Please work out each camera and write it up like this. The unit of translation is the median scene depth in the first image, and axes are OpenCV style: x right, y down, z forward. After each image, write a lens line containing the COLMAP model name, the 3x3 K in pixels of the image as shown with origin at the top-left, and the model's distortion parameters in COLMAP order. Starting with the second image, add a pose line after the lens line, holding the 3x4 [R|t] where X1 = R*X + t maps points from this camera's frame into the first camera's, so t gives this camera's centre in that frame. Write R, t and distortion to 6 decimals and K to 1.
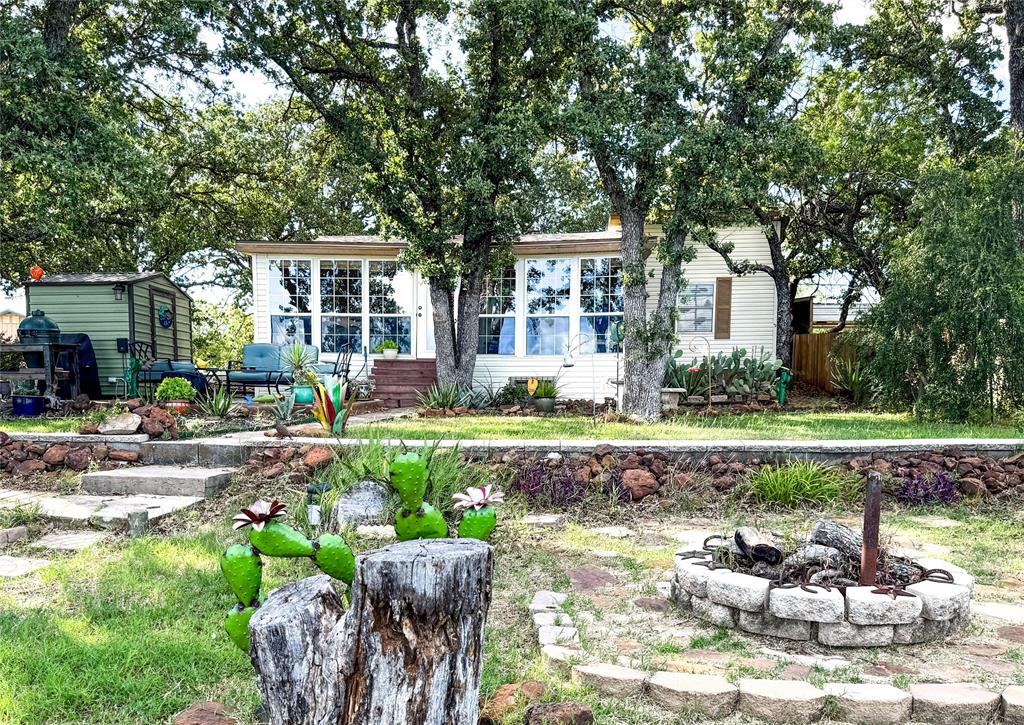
lens RADIAL K [[965.1, 0, 462.9], [0, 965.1, 502.5], [0, 0, 1]] dist [0.030967, 0.000000]
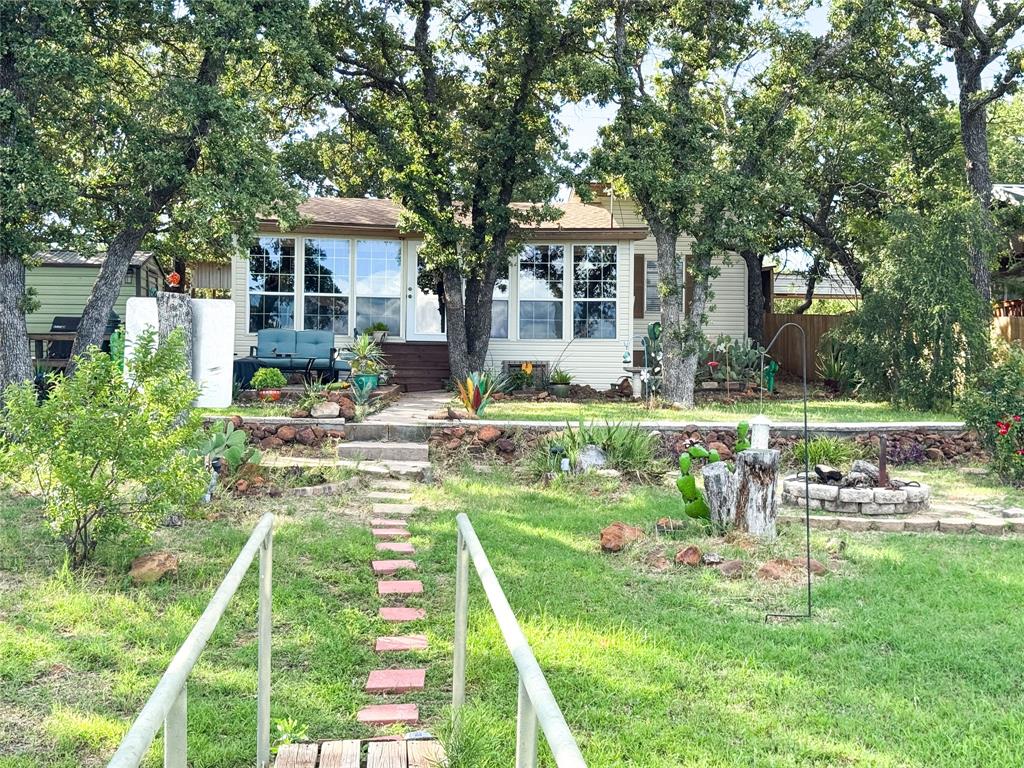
lens RADIAL K [[1474.3, 0, 509.7], [0, 1474.3, 379.4], [0, 0, 1]] dist [0.162503, 0.000000]
pose [[0.982205, 0.006209, 0.187709, -0.373280], [0.012597, 0.995025, -0.098826, 0.060364], [-0.187389, 0.099432, 0.977240, -0.770068]]
